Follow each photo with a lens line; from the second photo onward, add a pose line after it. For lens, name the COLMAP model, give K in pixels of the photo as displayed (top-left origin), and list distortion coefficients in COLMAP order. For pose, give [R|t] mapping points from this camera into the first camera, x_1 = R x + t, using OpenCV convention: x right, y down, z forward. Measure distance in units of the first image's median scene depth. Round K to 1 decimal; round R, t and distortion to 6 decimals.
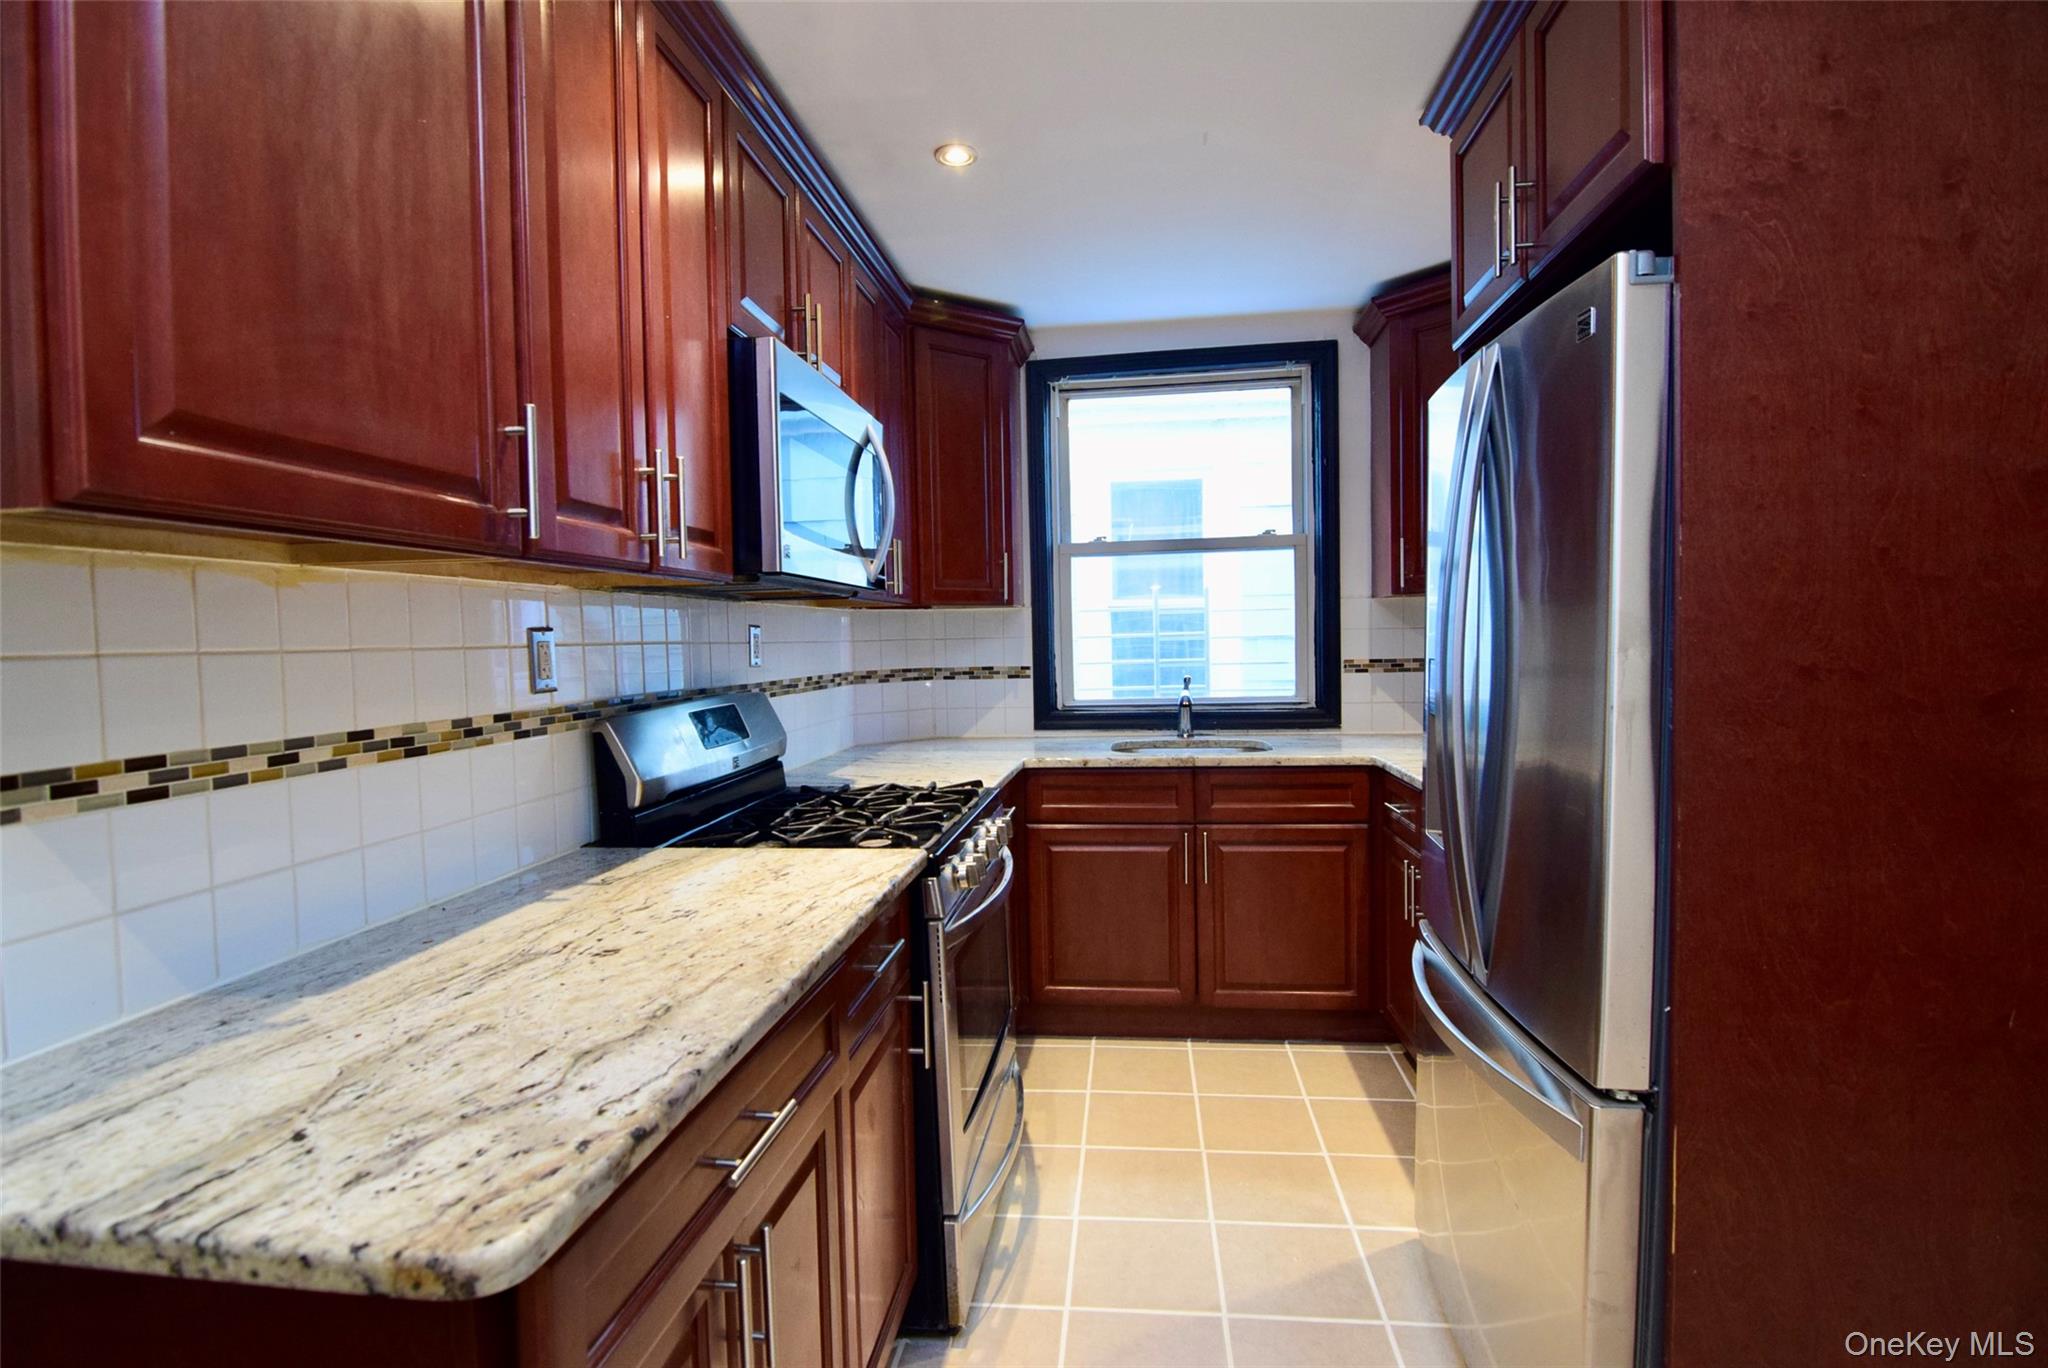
lens RADIAL K [[993.6, 0, 1015.6], [0, 993.6, 683.0], [0, 0, 1]] dist [-0.004737, -0.011850]
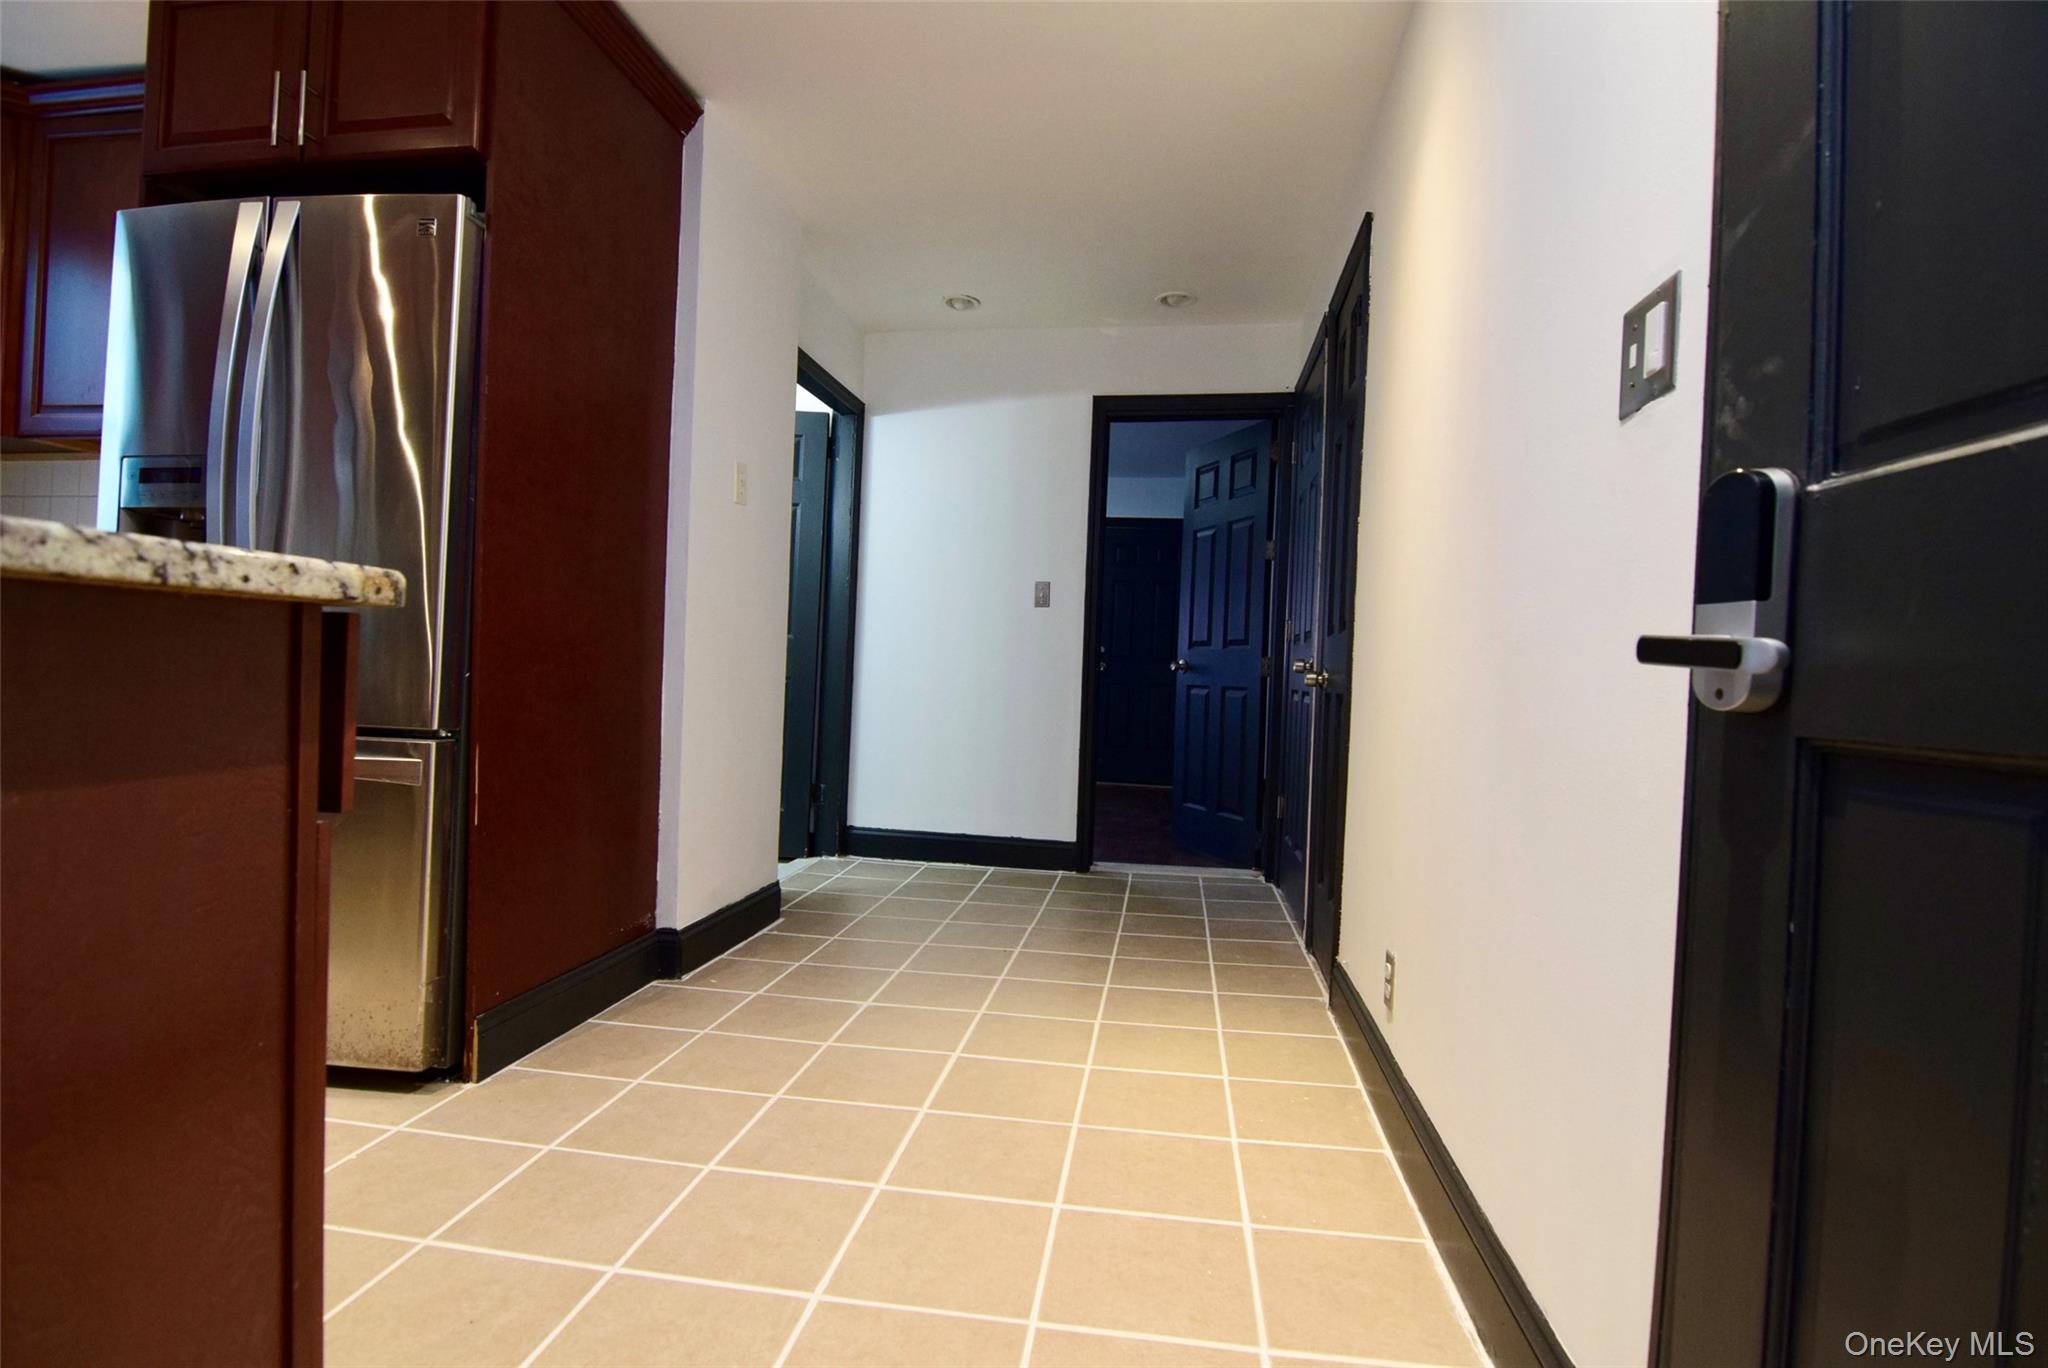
lens RADIAL K [[993.6, 0, 1015.6], [0, 993.6, 683.0], [0, 0, 1]] dist [-0.004737, -0.011850]
pose [[0.029014, 0.015046, 0.999466, -0.990268], [0.007683, 0.999854, -0.015275, 0.400705], [-0.999549, 0.008122, 0.028894, 0.068387]]
